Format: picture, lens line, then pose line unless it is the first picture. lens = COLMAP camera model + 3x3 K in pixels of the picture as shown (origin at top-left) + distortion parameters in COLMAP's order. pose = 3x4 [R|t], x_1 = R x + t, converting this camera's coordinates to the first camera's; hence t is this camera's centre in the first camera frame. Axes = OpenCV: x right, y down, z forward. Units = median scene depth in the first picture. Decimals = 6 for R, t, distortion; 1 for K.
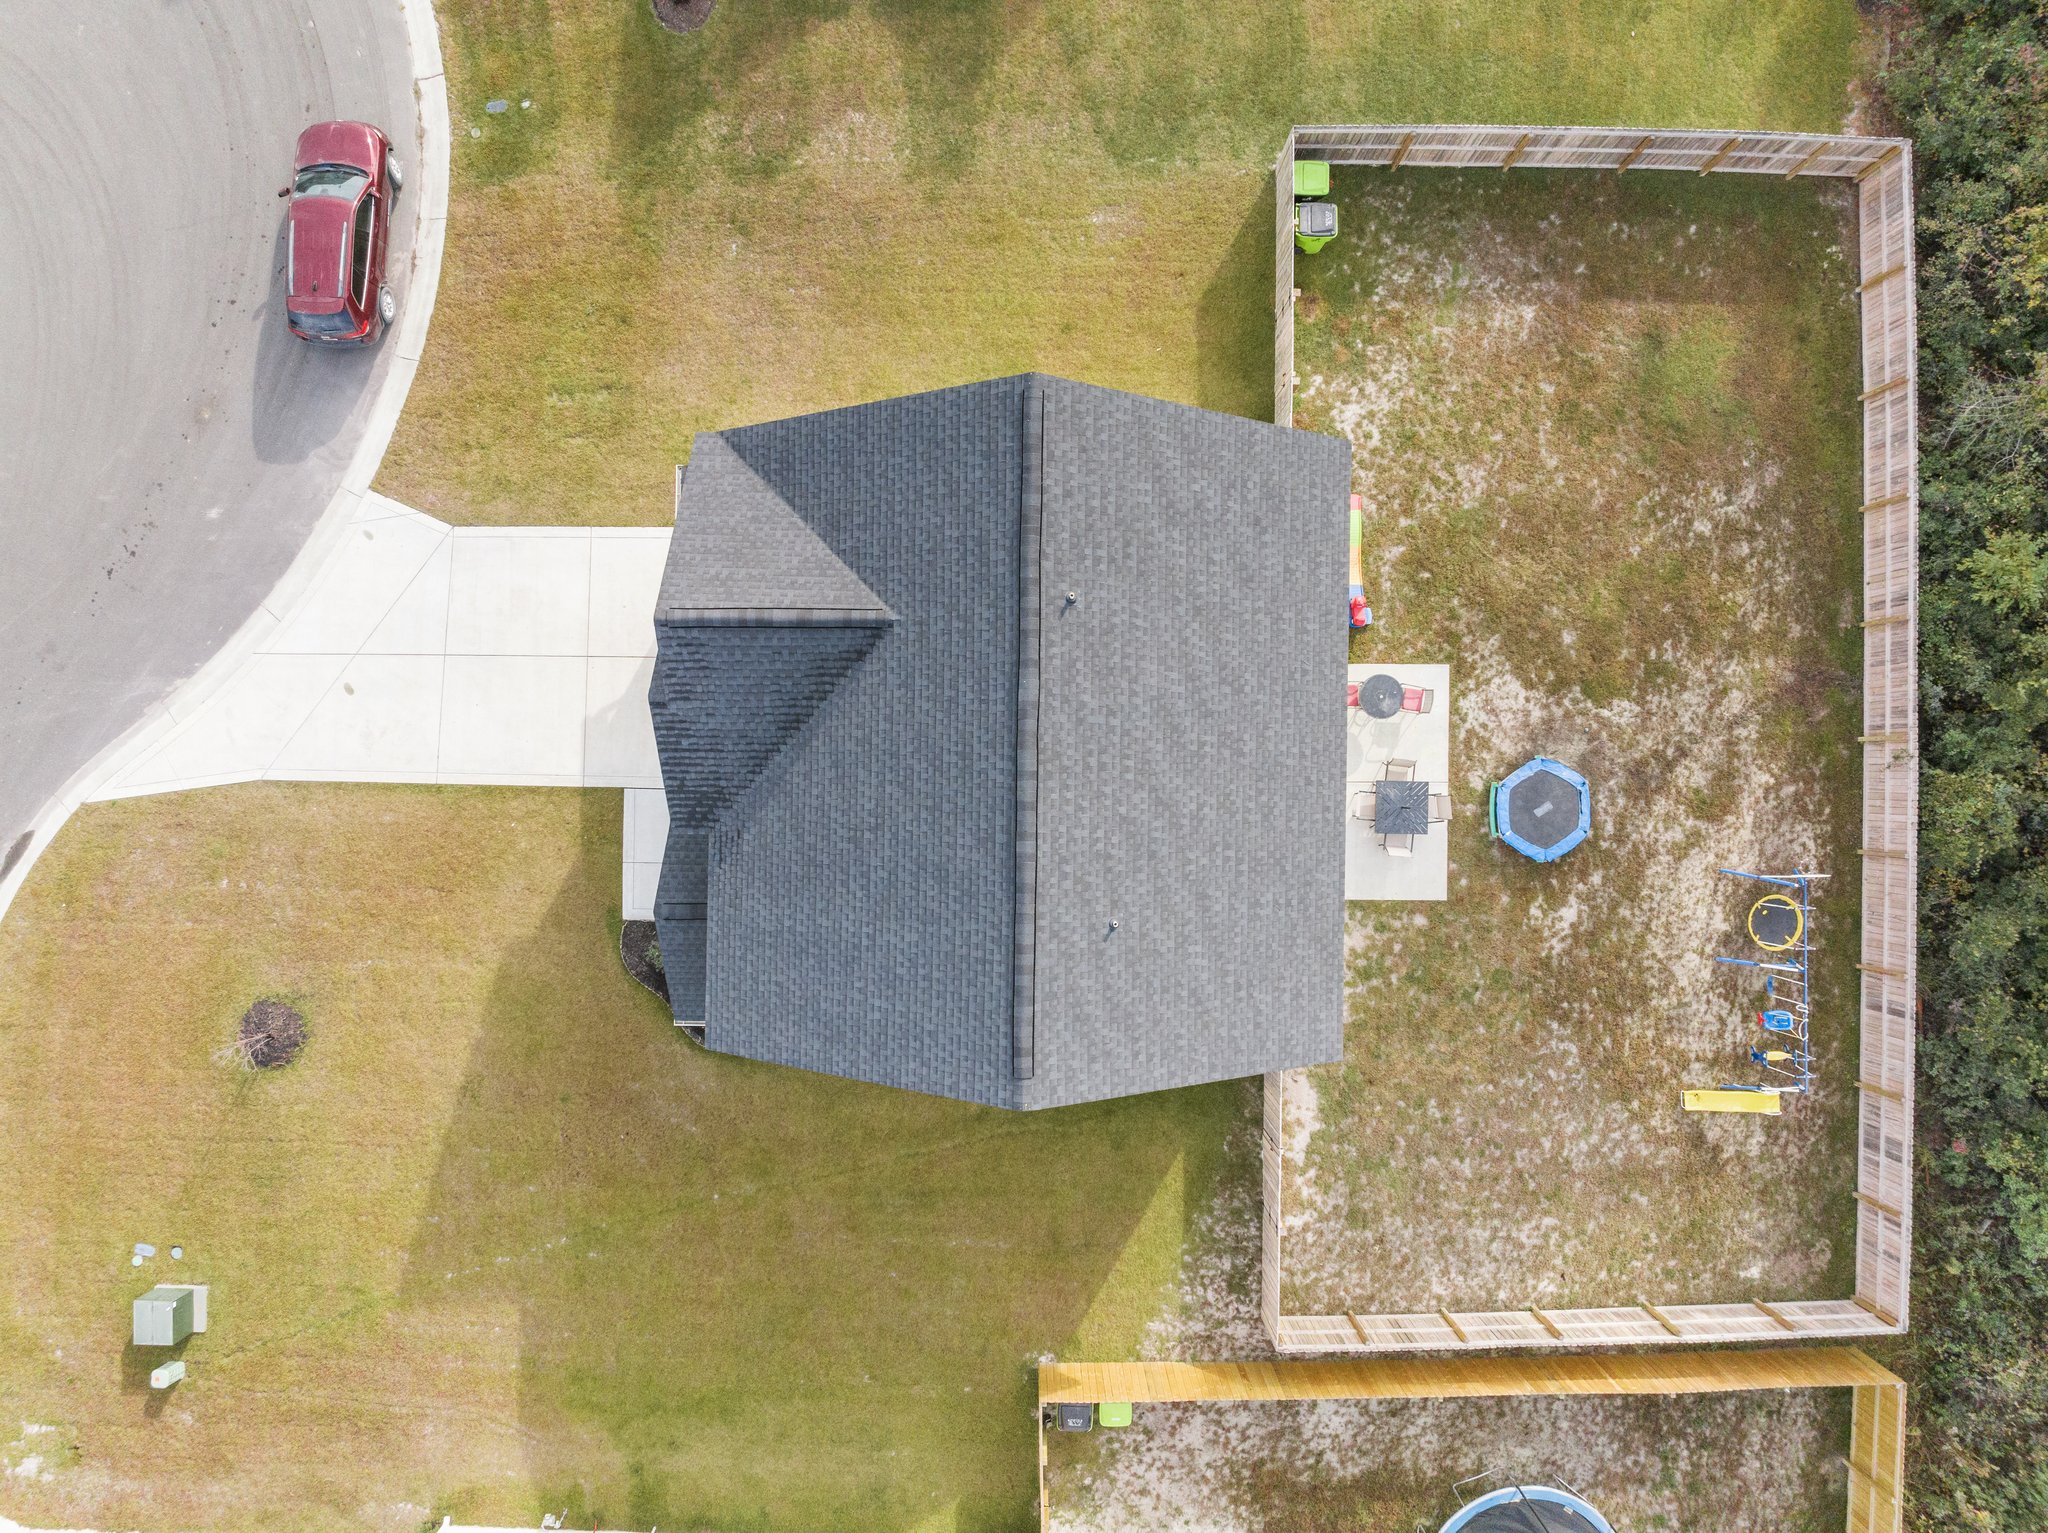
lens RADIAL K [[1437.2, 0, 1006.5], [0, 1437.2, 769.7], [0, 0, 1]] dist [-0.032195, 0.007825]
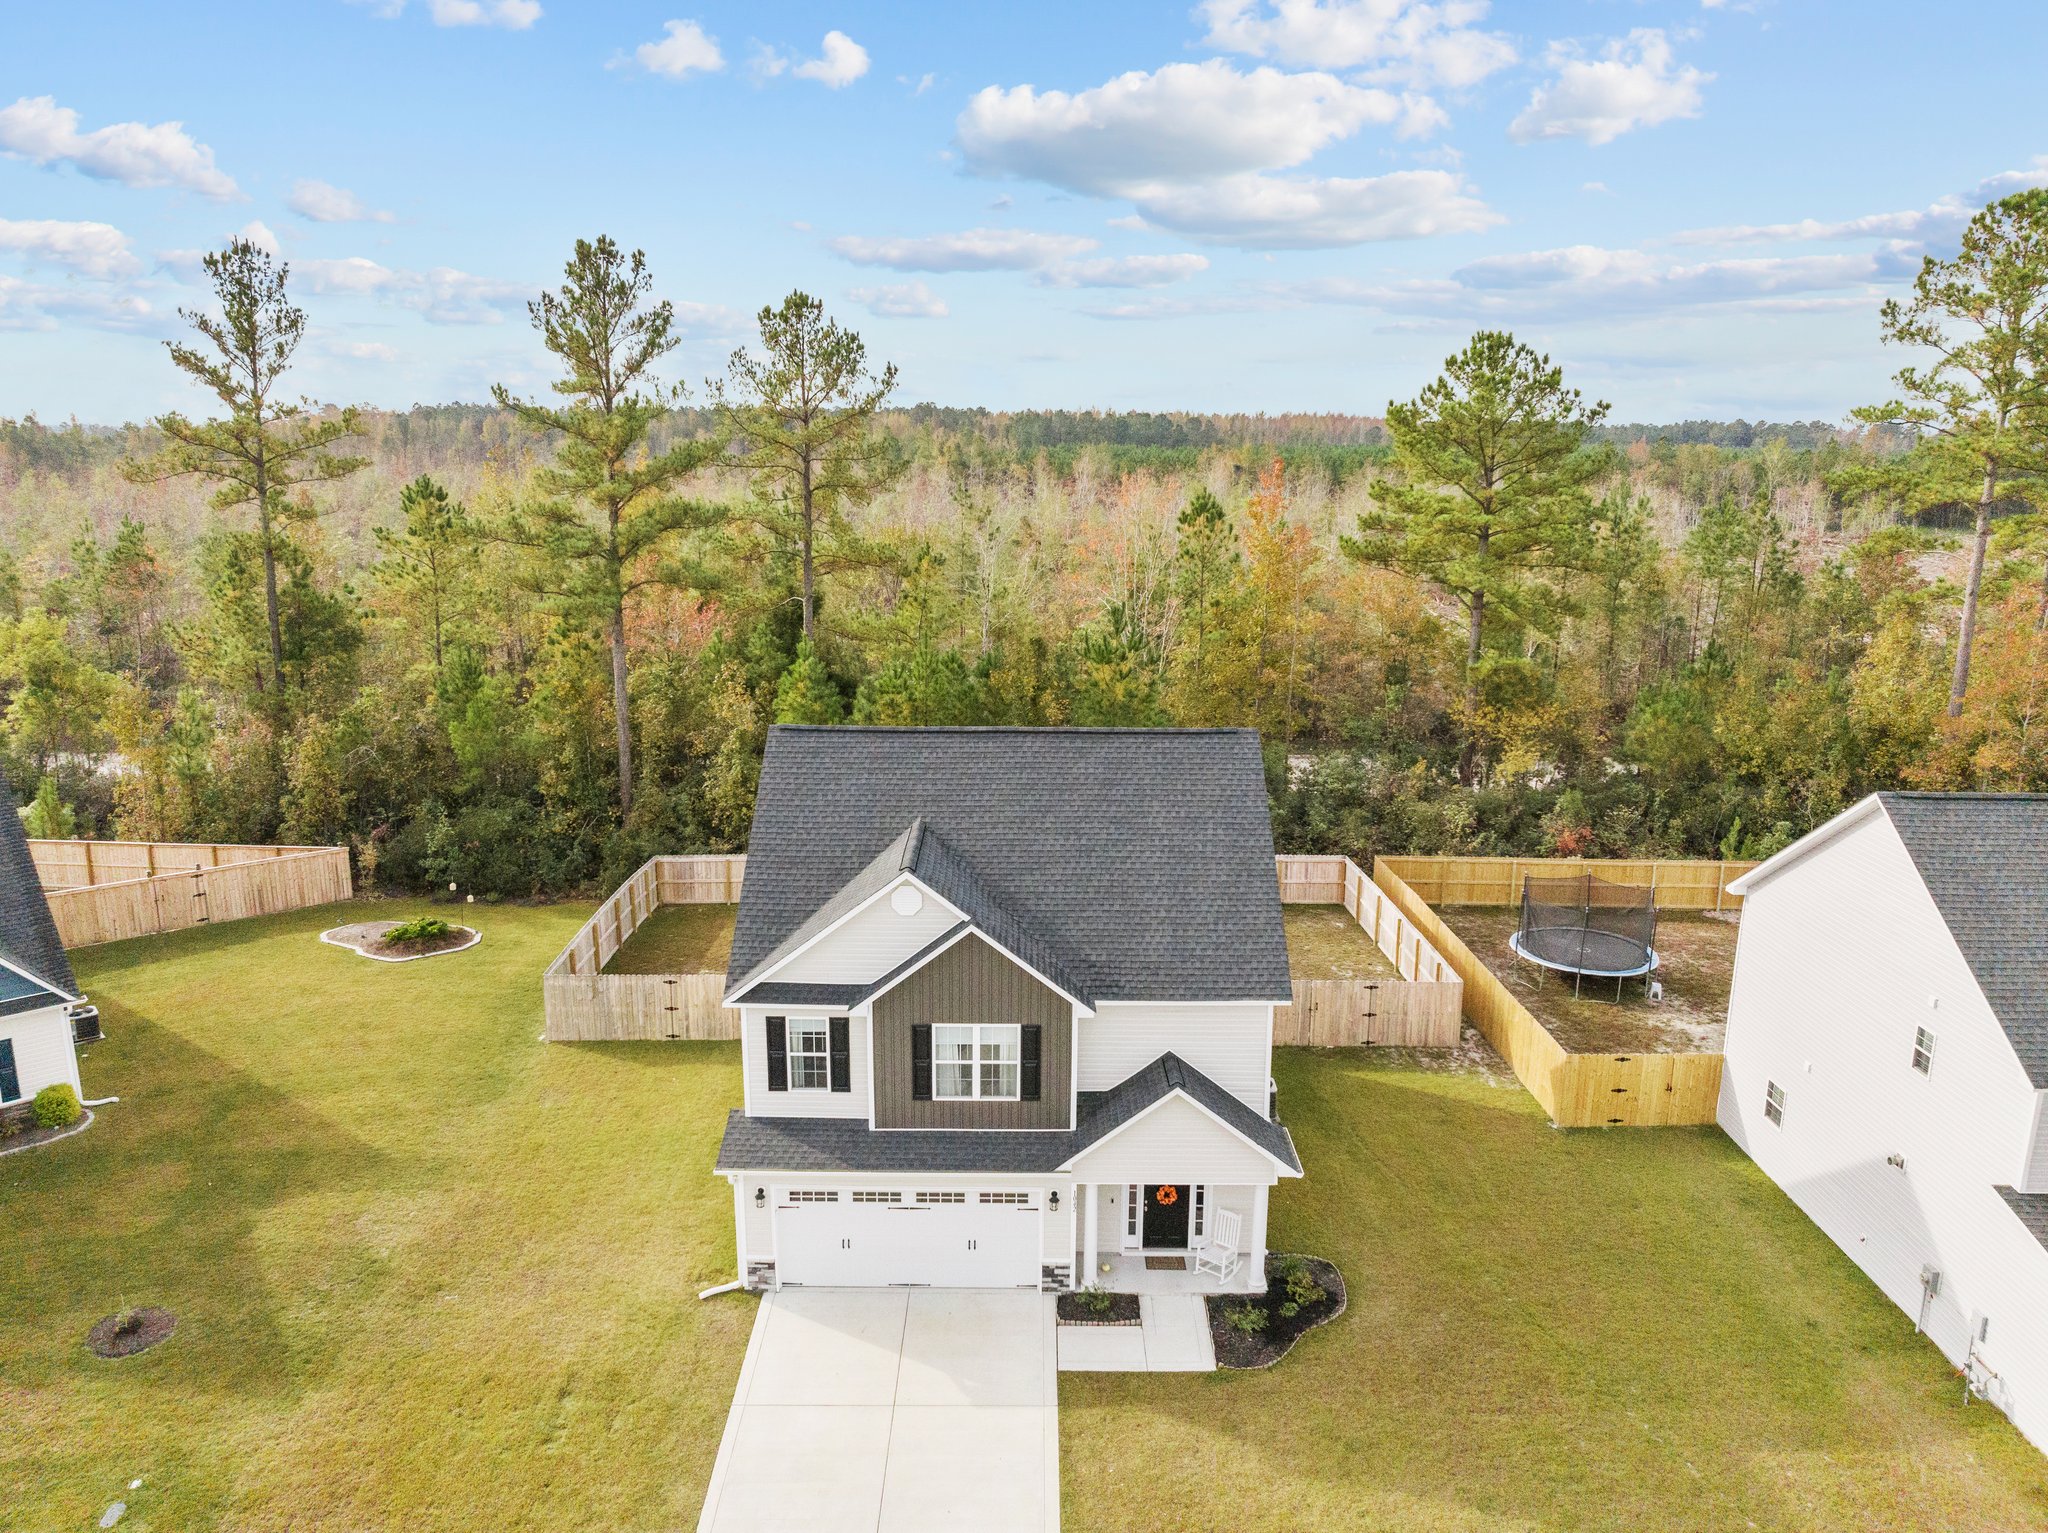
lens RADIAL K [[1437.2, 0, 1018.1], [0, 1437.2, 775.9], [0, 0, 1]] dist [-0.032195, 0.007825]
pose [[-0.007368, -0.221700, 0.975087, -1.002036], [0.999952, 0.004631, 0.008609, -0.018807], [-0.006424, 0.975104, 0.221655, 0.487908]]
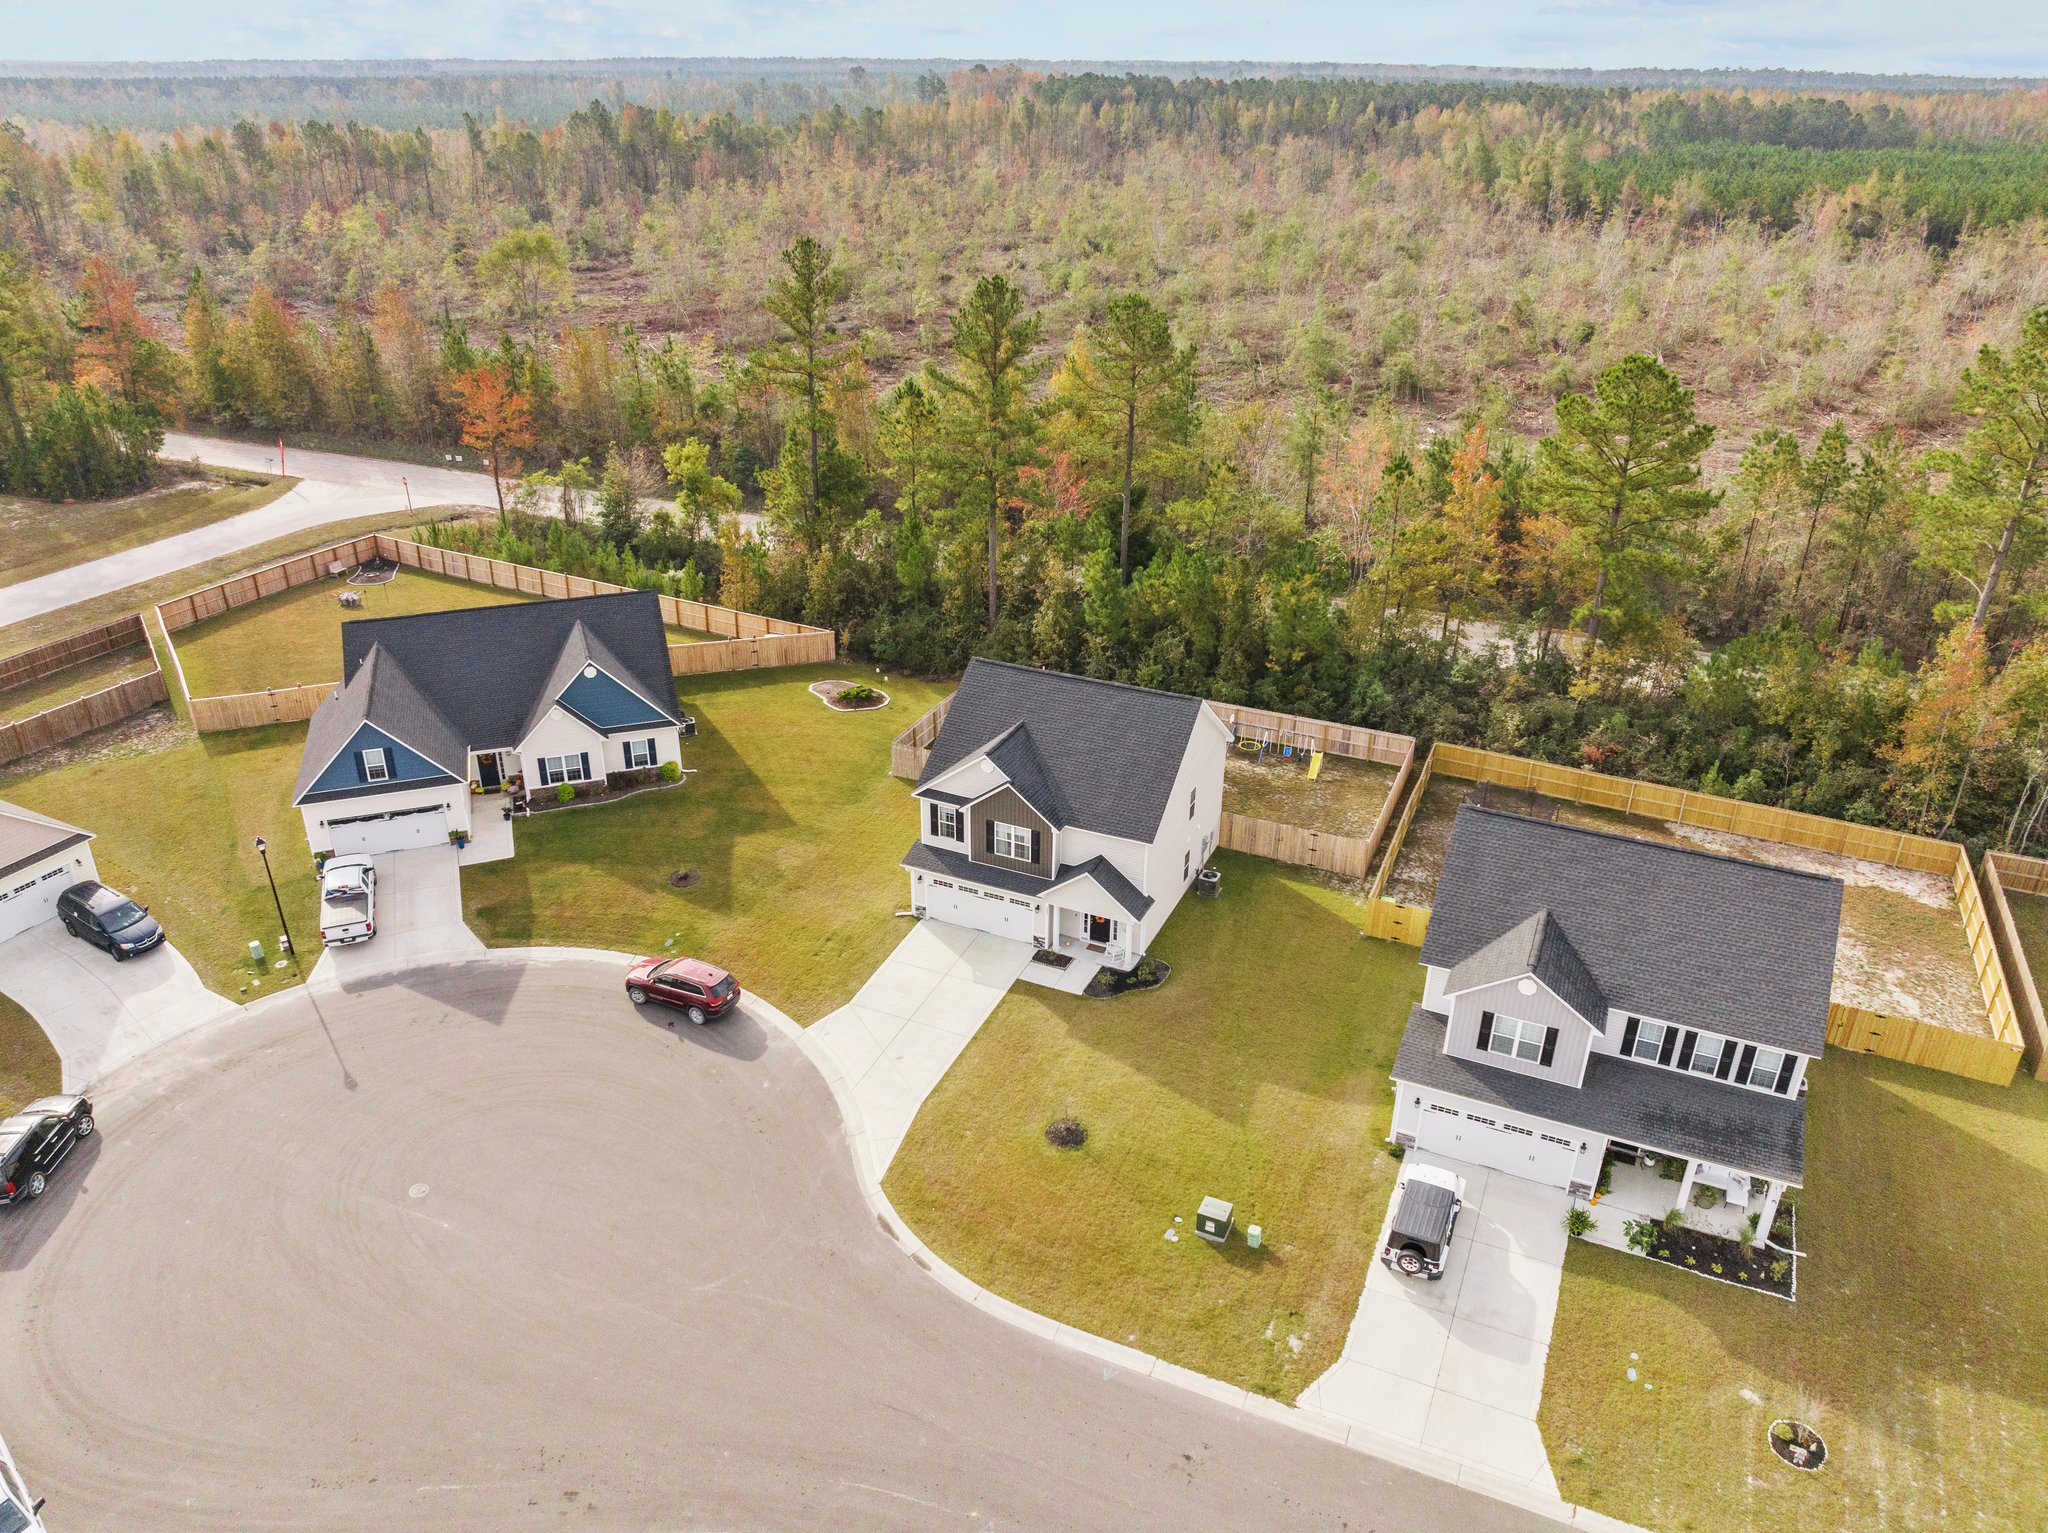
lens RADIAL K [[1437.2, 0, 1019.6], [0, 1437.2, 787.0], [0, 0, 1]] dist [-0.032195, 0.007825]
pose [[0.405704, -0.407218, 0.818277, -1.737163], [0.913936, 0.191709, -0.357727, 0.654962], [-0.011198, 0.892984, 0.449949, -0.085830]]
